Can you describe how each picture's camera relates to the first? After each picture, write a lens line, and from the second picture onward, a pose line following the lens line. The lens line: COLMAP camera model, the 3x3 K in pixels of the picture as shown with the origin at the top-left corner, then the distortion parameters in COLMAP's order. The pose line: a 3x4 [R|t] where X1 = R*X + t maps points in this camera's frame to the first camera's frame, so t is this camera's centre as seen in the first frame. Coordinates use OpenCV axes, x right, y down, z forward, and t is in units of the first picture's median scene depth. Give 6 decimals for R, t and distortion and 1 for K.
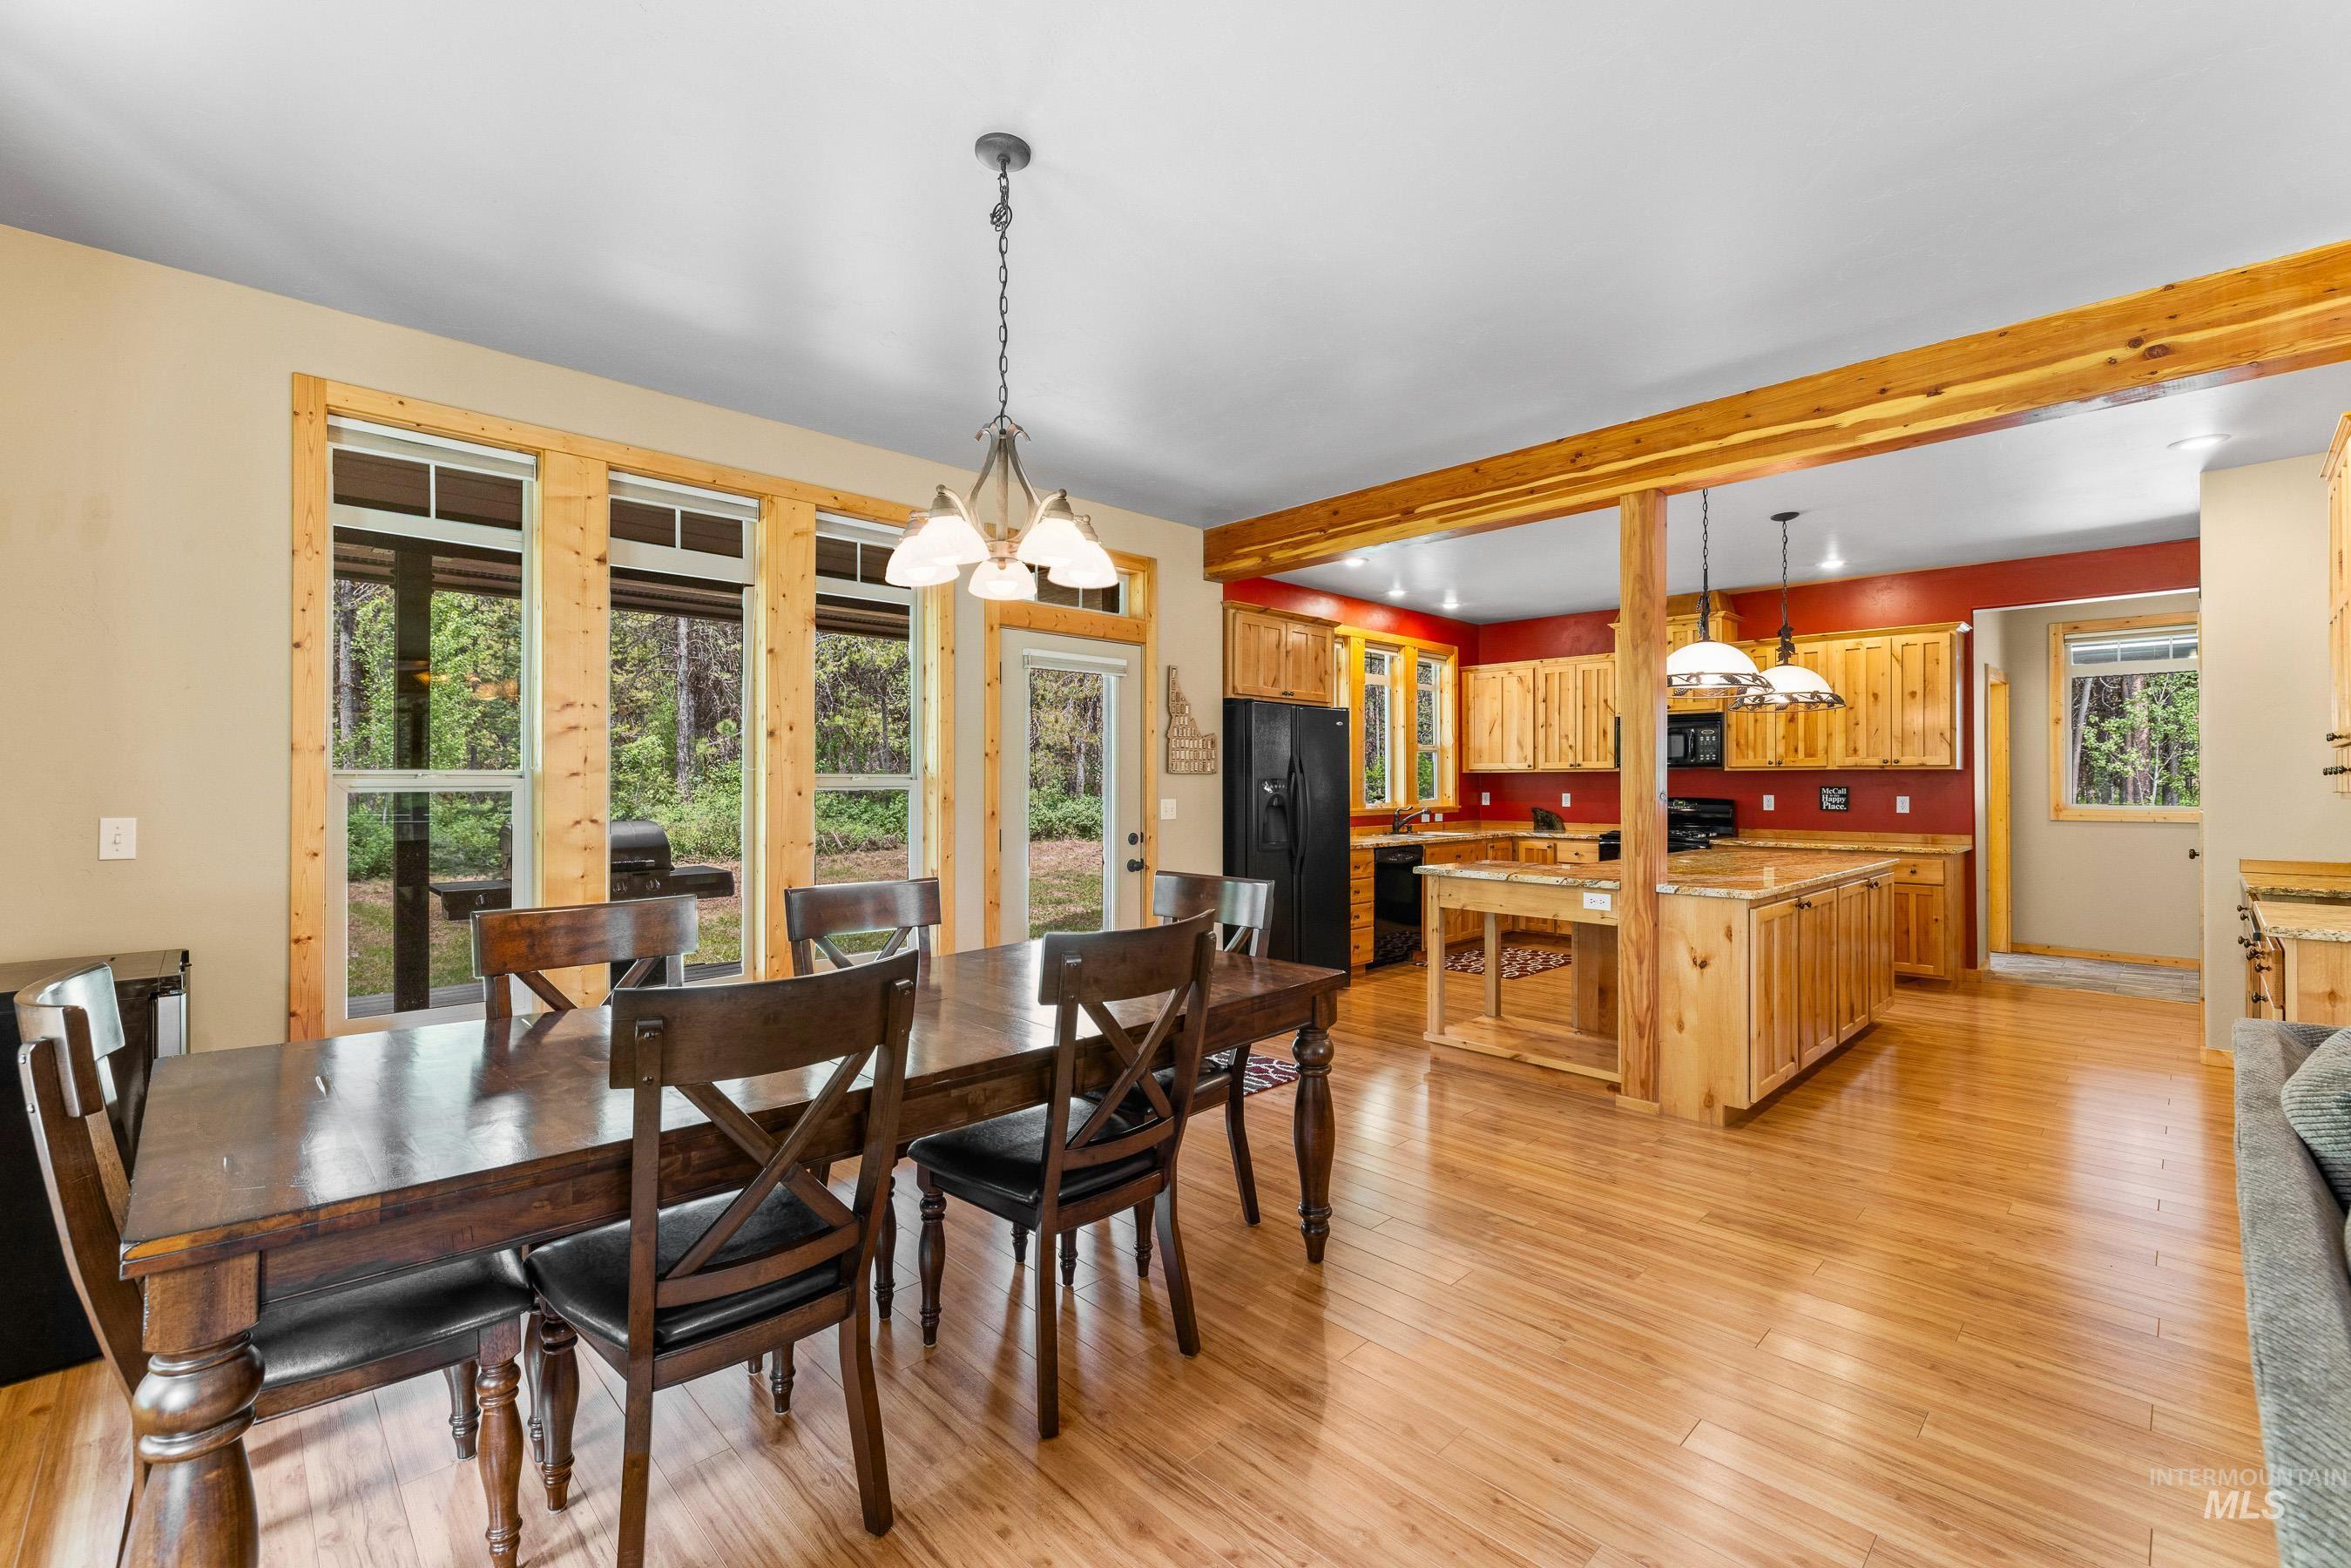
lens RADIAL K [[996.7, 0, 1174.0], [0, 996.7, 786.1], [0, 0, 1]] dist [0.002902, -0.001442]
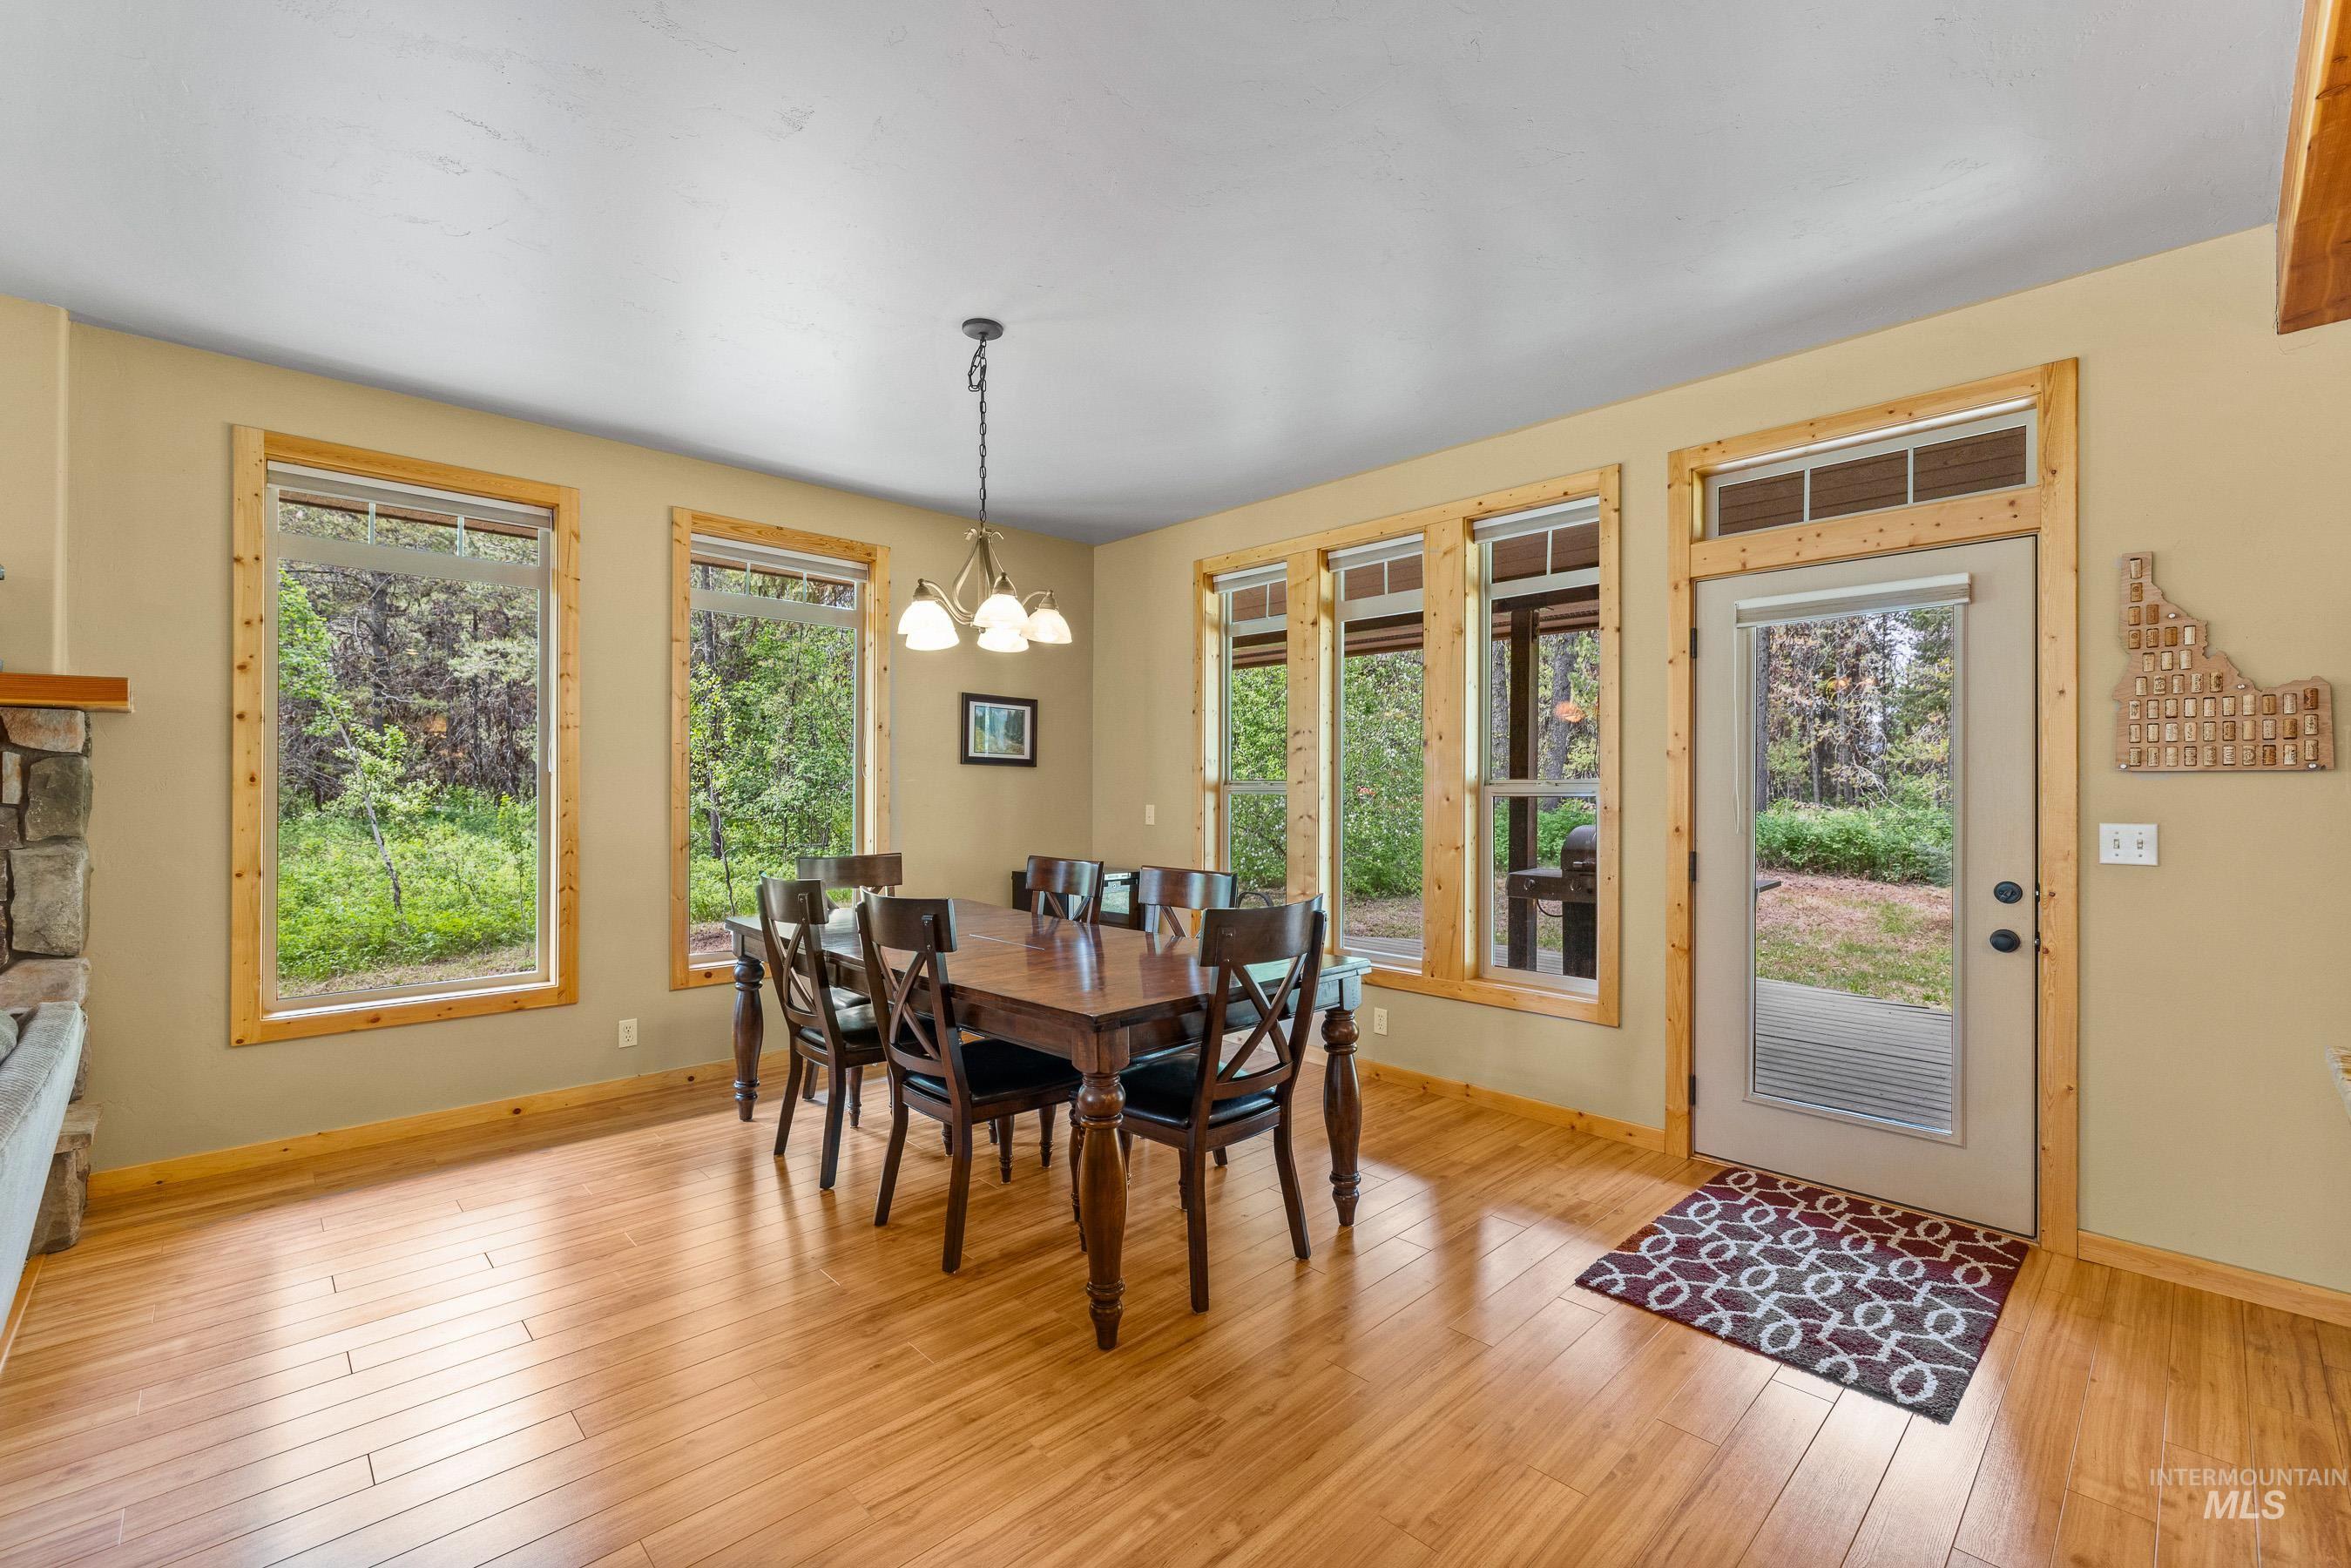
lens RADIAL K [[996.7, 0, 1164.7], [0, 996.7, 782.9], [0, 0, 1]] dist [0.002902, -0.001442]
pose [[-0.001887, -0.004294, -0.999989, 0.411833], [-0.005411, 0.999976, -0.004283, -0.002301], [0.999984, 0.005403, -0.001910, 0.429501]]
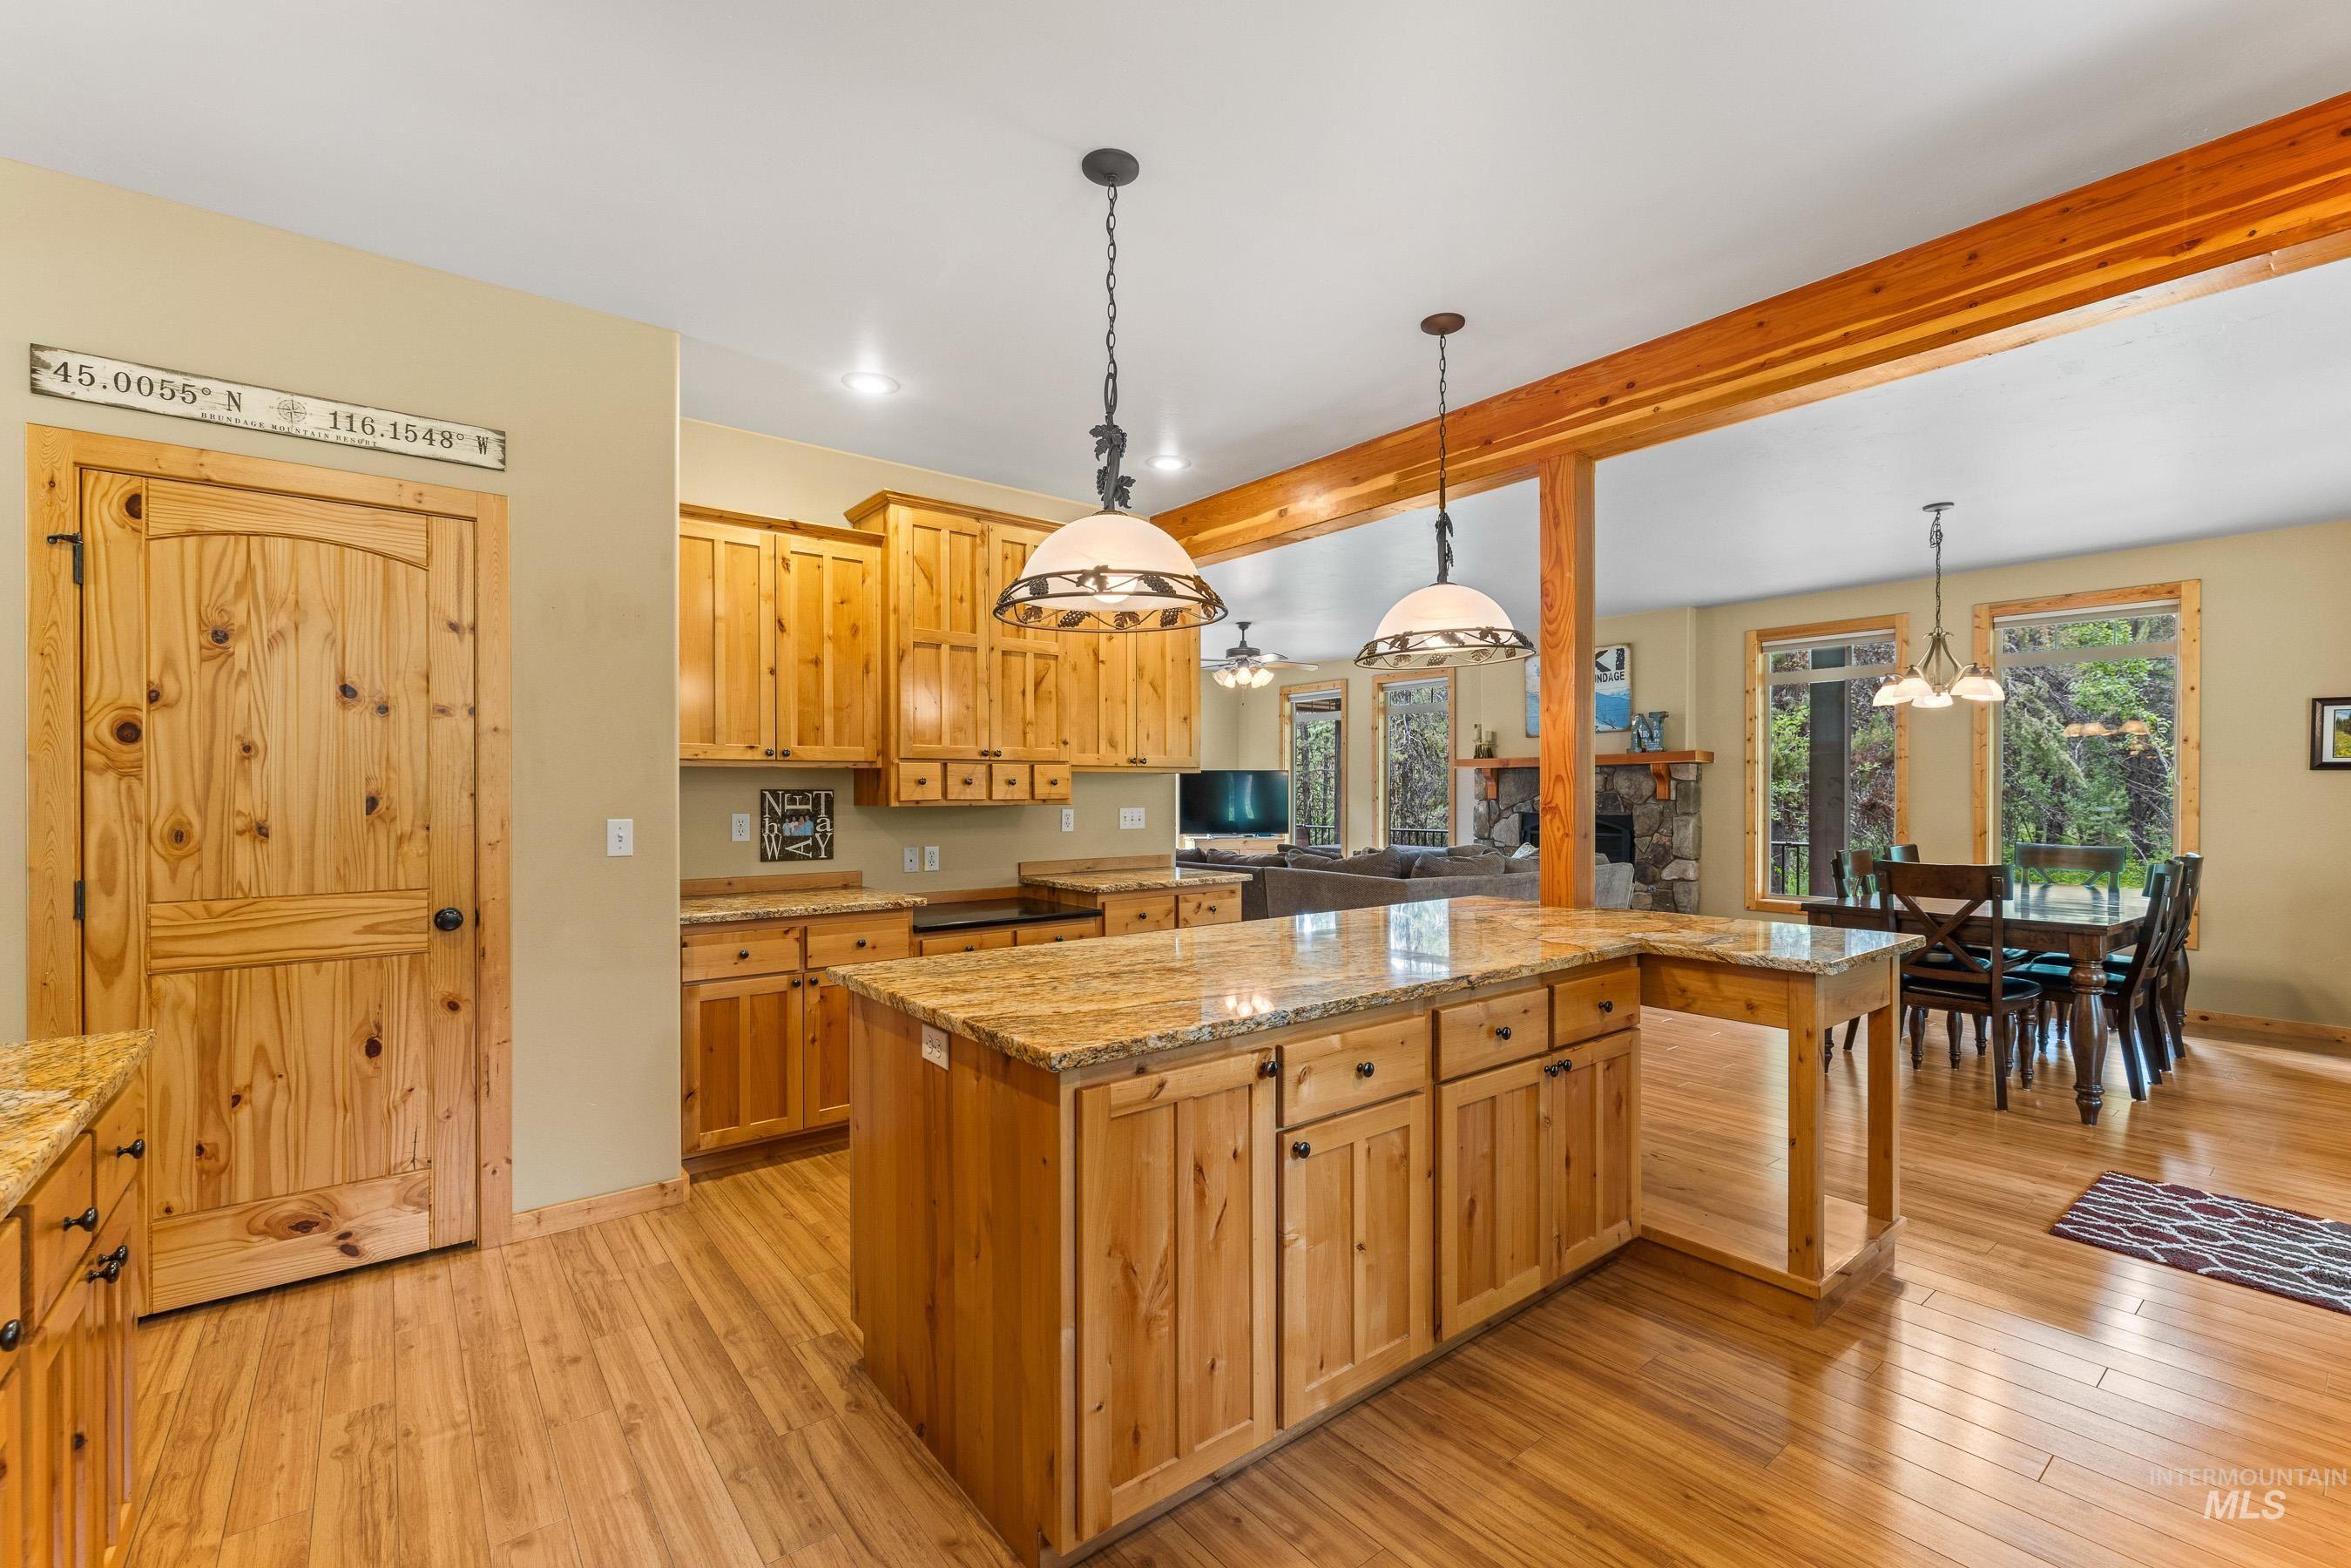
lens RADIAL K [[996.7, 0, 1182.9], [0, 996.7, 794.7], [0, 0, 1]] dist [0.002902, -0.001442]
pose [[-0.996129, -0.000527, 0.087901, 0.444000], [-0.000218, 0.999994, 0.003517, -0.002507], [-0.087902, 0.003484, -0.996123, 1.150703]]
